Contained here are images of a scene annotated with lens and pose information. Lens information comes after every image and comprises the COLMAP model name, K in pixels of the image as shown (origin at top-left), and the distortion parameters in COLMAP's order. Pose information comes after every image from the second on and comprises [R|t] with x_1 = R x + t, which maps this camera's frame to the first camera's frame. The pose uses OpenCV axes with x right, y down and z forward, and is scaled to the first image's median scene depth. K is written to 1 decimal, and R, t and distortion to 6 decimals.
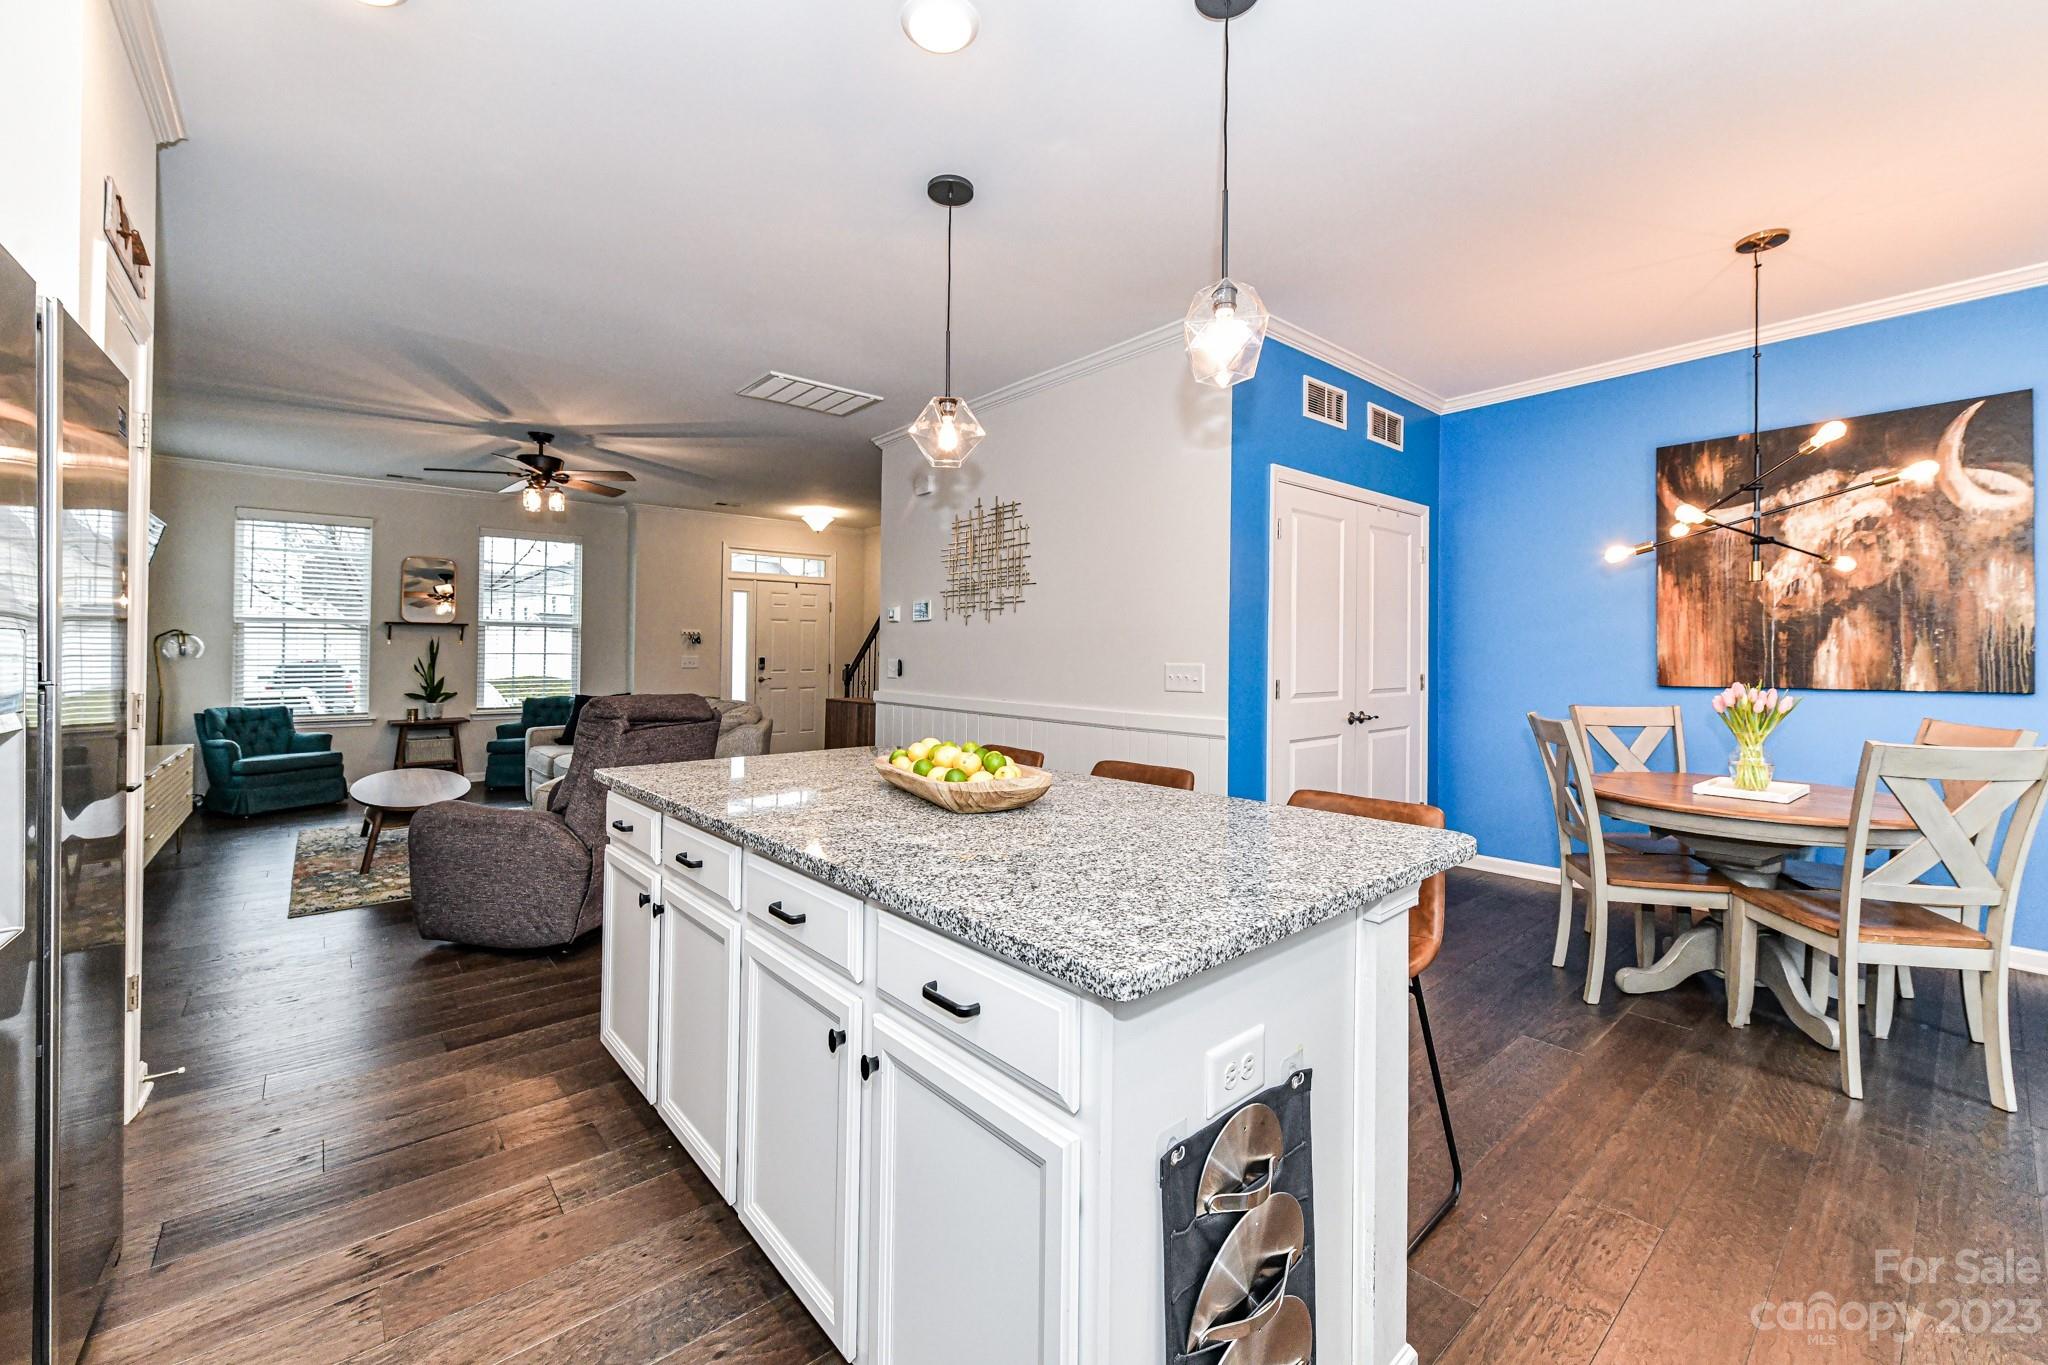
lens RADIAL K [[823.6, 0, 1026.1], [0, 823.6, 653.3], [0, 0, 1]] dist [-0.000085, -0.000088]
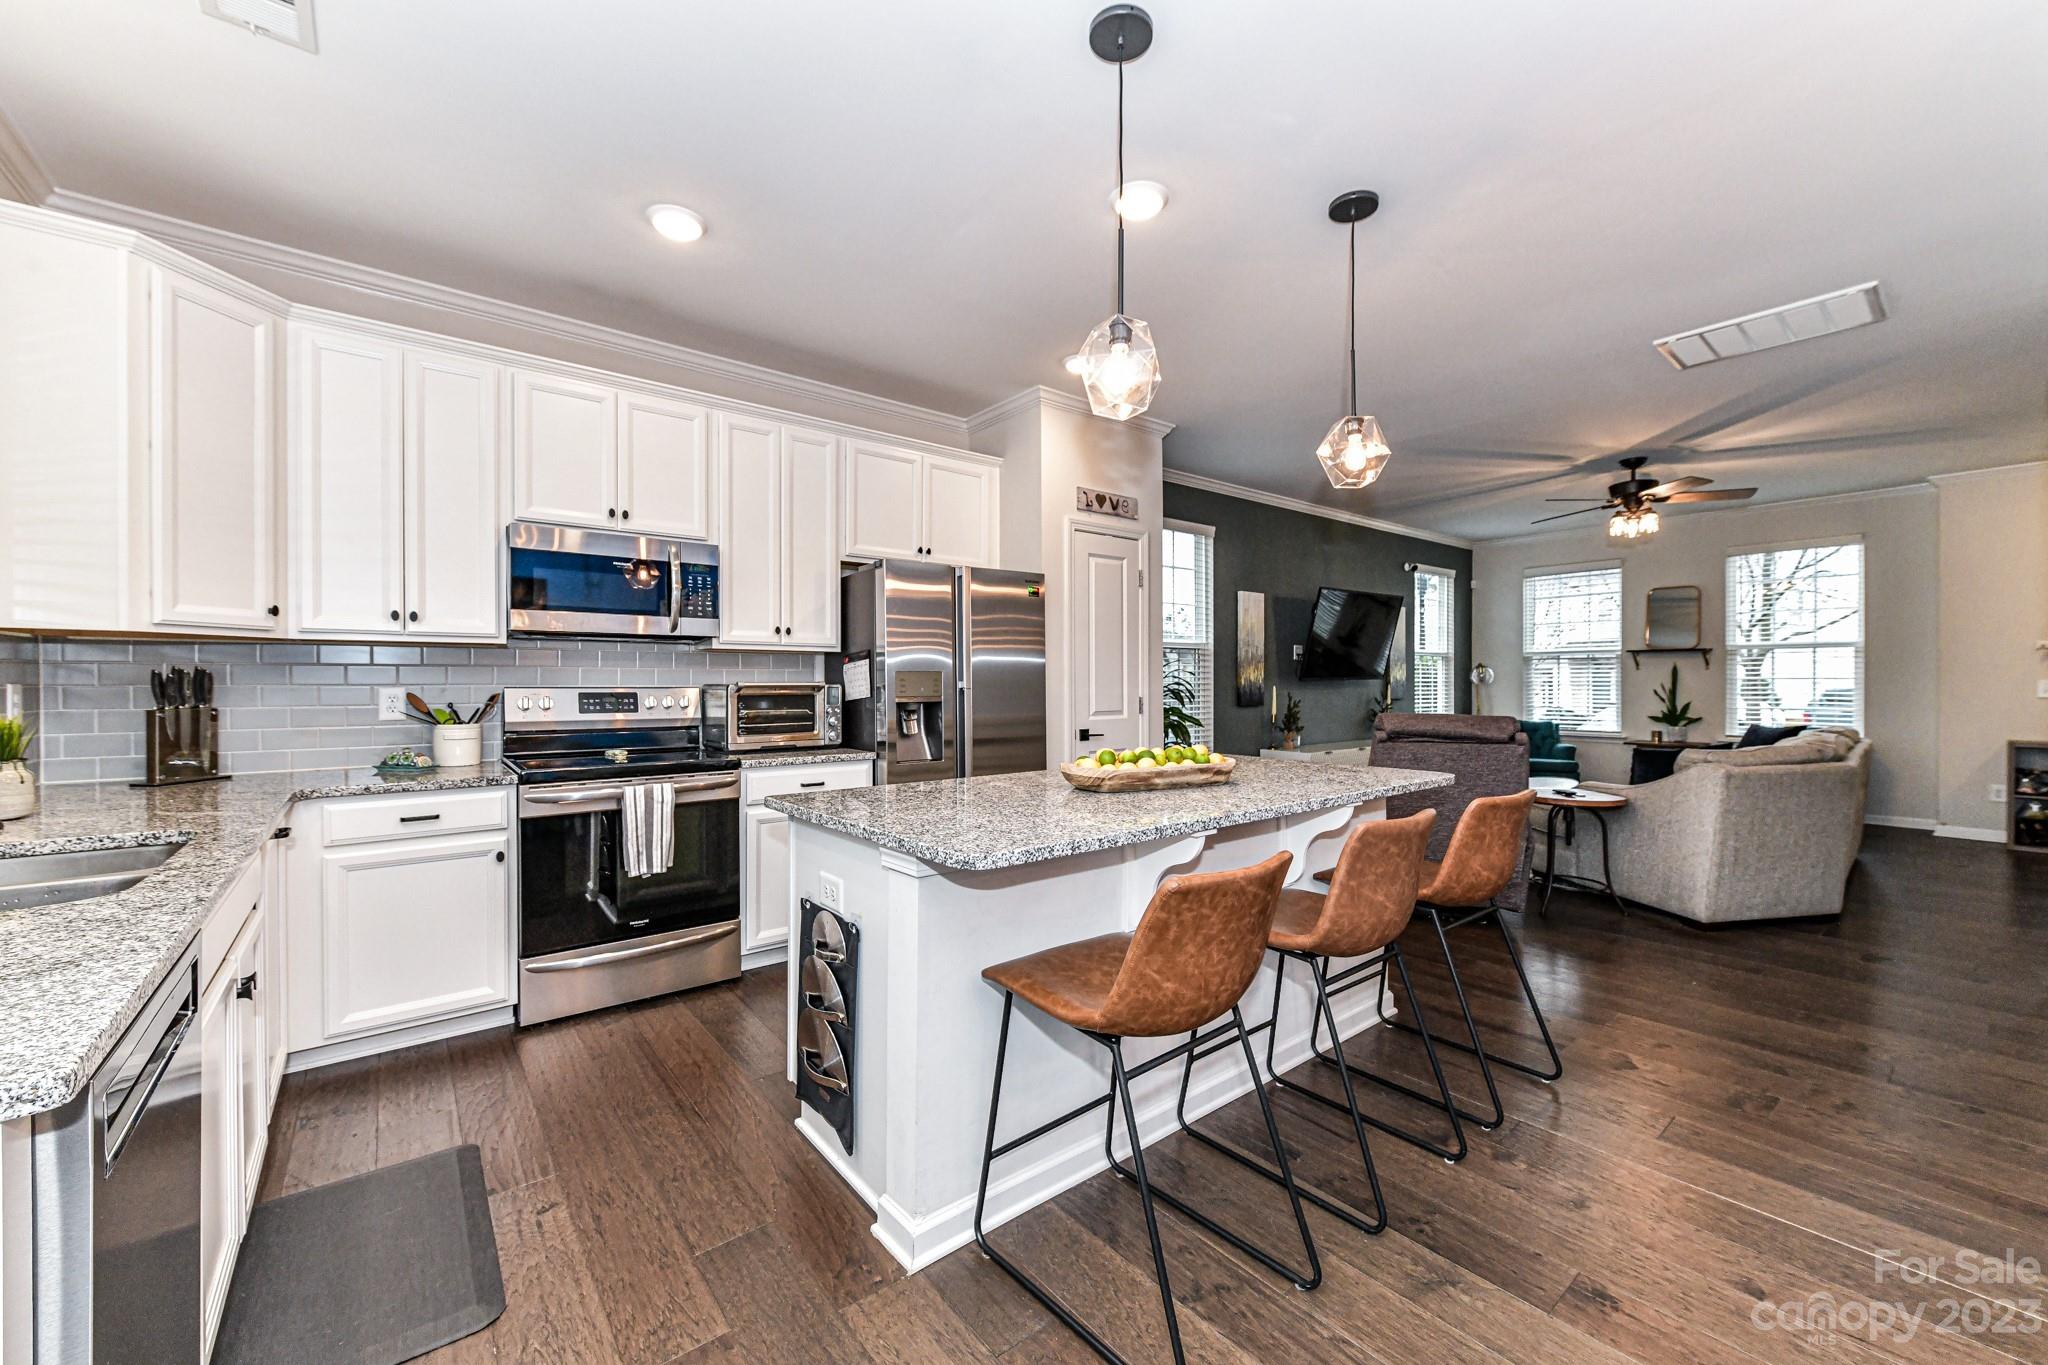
lens RADIAL K [[797.2, 0, 1024.0], [0, 797.2, 682.5], [0, 0, 1]] dist [-0.002497, -0.000436]
pose [[-0.030710, -0.003037, -0.999524, 0.410740], [0.005458, 0.999980, -0.003206, 0.004746], [0.999513, -0.005554, -0.030693, 0.292276]]
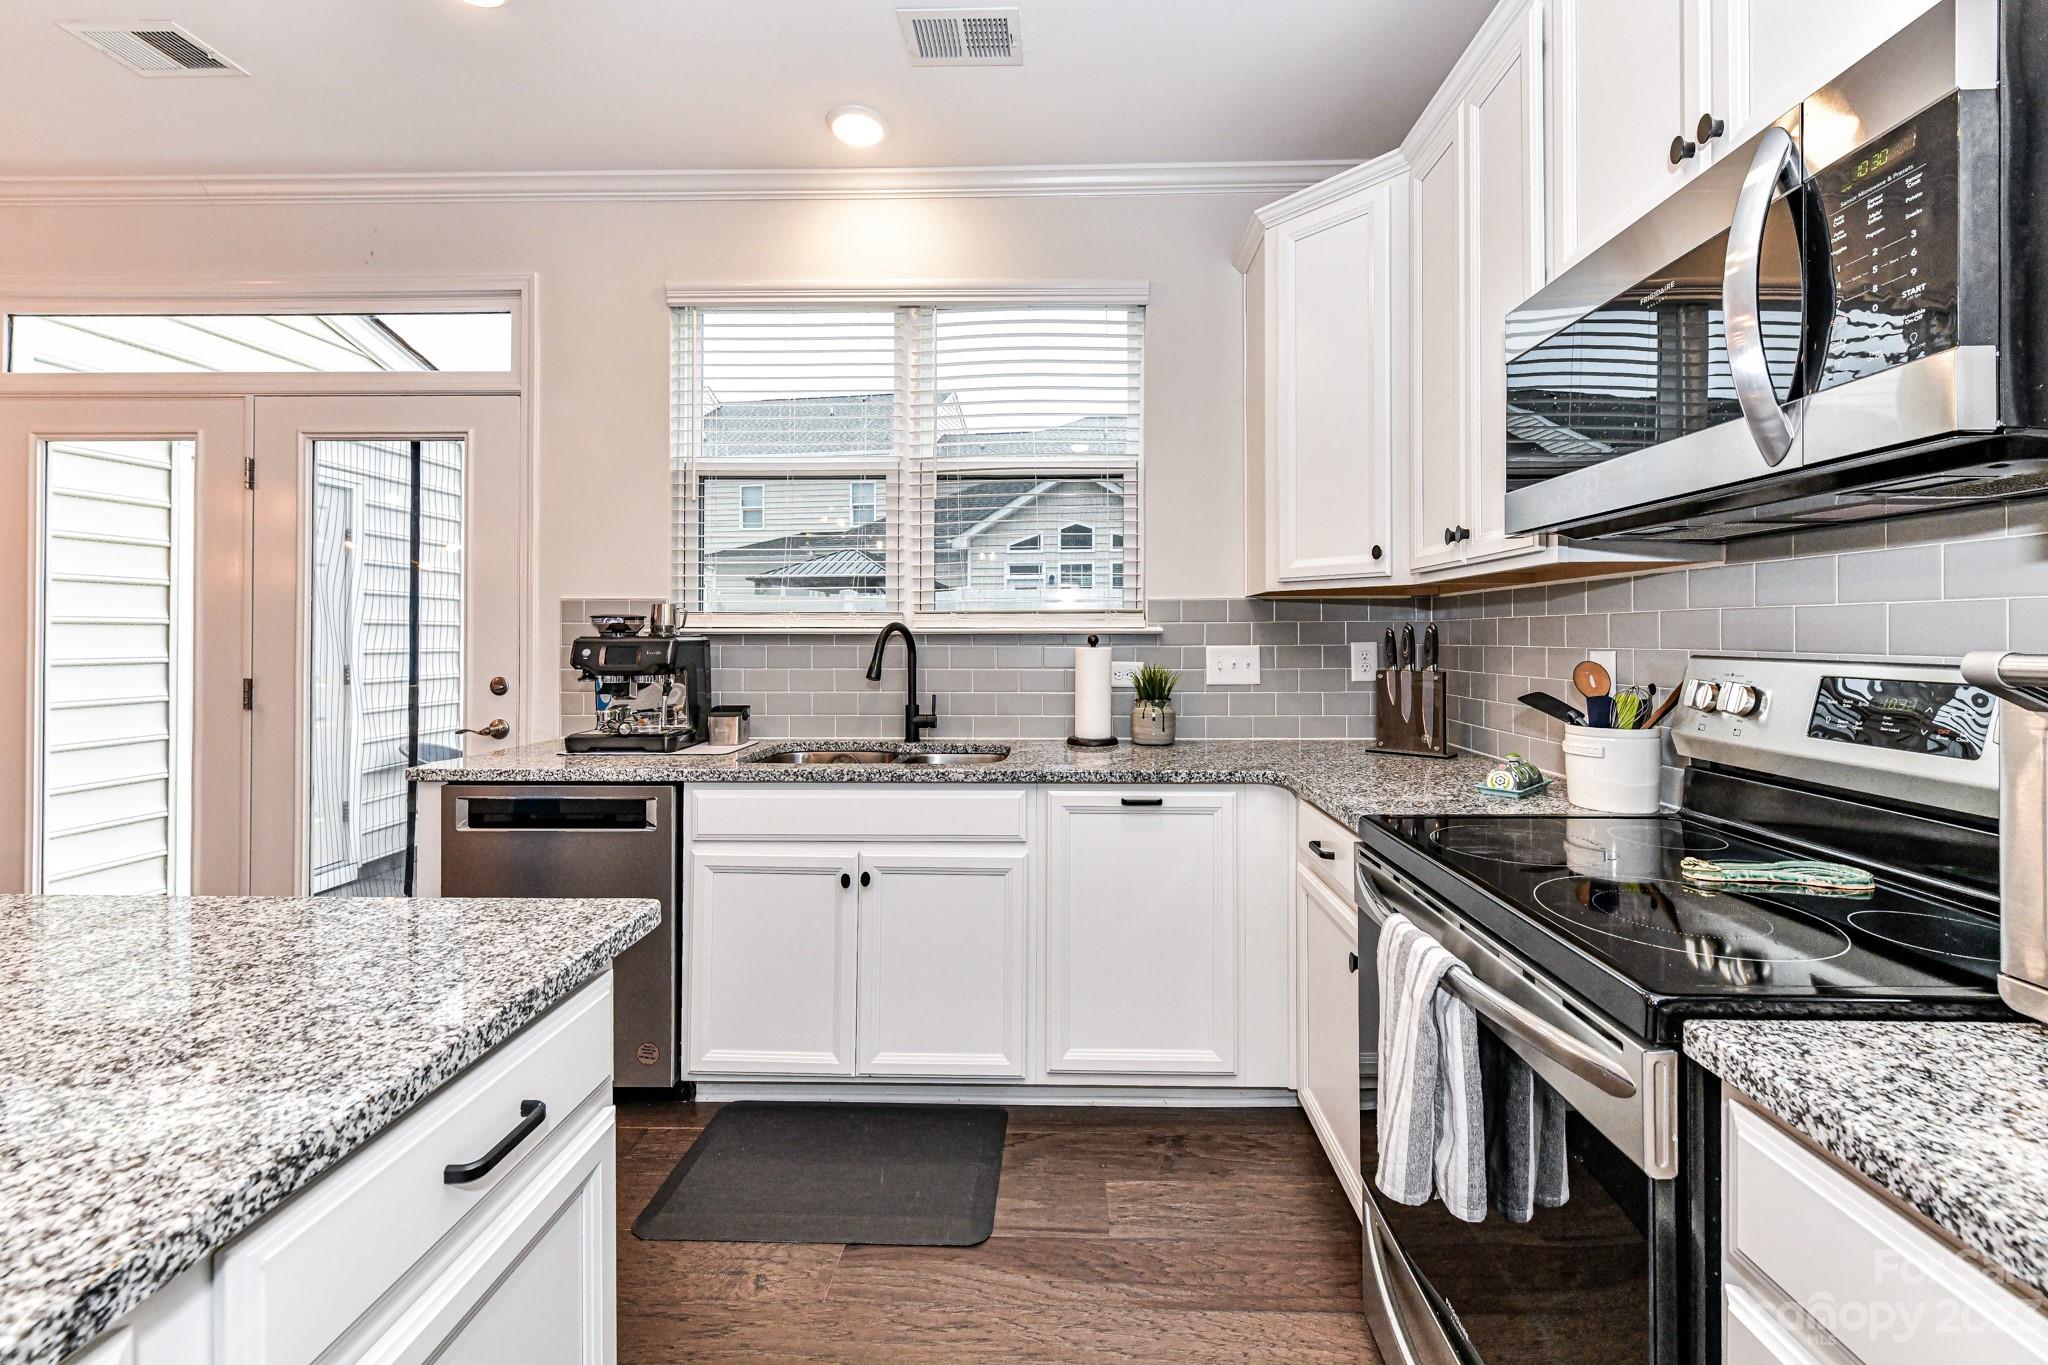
lens RADIAL K [[825.3, 0, 1055.7], [0, 825.3, 650.1], [0, 0, 1]] dist [0.000257, -0.000090]
pose [[-0.749266, -0.018619, 0.662007, -0.177145], [-0.009055, 0.999799, 0.017871, -0.000826], [-0.662207, 0.007395, -0.749285, 0.239990]]
